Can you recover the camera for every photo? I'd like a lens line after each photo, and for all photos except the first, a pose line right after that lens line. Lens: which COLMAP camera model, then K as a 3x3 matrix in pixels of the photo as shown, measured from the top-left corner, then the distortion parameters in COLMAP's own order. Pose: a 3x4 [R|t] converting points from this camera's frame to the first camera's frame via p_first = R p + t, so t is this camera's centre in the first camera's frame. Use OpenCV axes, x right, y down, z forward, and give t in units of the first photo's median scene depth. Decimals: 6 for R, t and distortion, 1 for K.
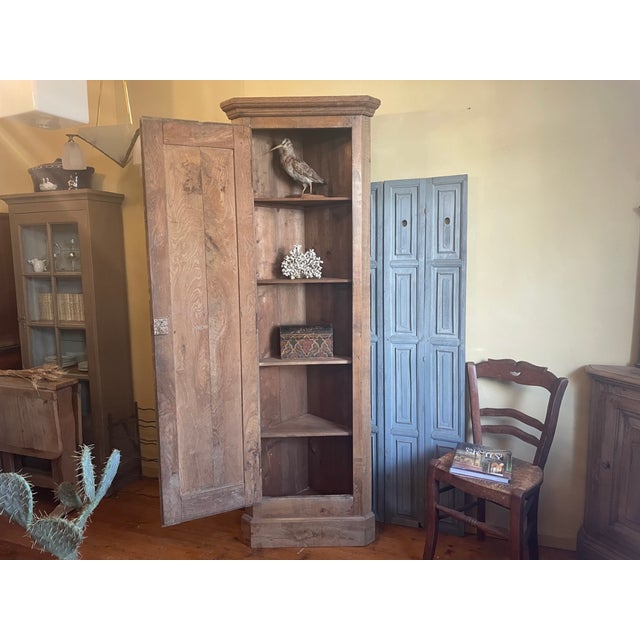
lens RADIAL K [[486.4, 0, 322.3], [0, 486.4, 316.0], [0, 0, 1]] dist [0.090744, -0.130323]
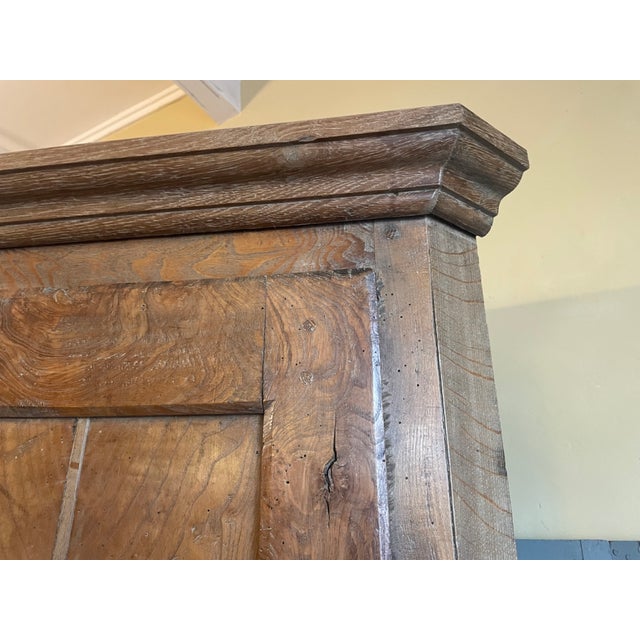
lens RADIAL K [[486.4, 0, 322.3], [0, 486.4, 316.0], [0, 0, 1]] dist [0.090744, -0.130323]
pose [[0.988607, -0.036938, -0.145916, 0.062706], [-0.036045, 0.883114, -0.467772, -0.273543], [0.146139, 0.467702, 0.871721, 0.803017]]
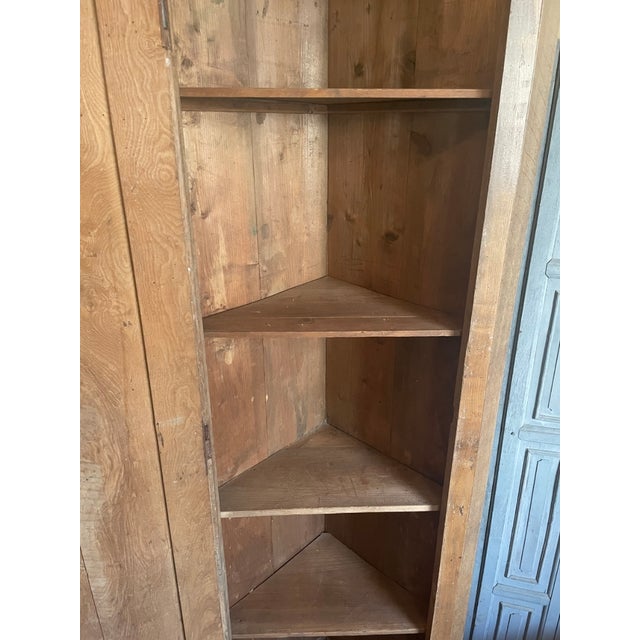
lens RADIAL K [[485.6, 0, 324.8], [0, 485.6, 322.3], [0, 0, 1]] dist [0.091070, -0.131809]
pose [[0.999667, 0.009255, 0.024074, -0.052398], [-0.015185, 0.965676, 0.259304, -0.174358], [-0.020848, -0.259583, 0.965496, 0.639253]]
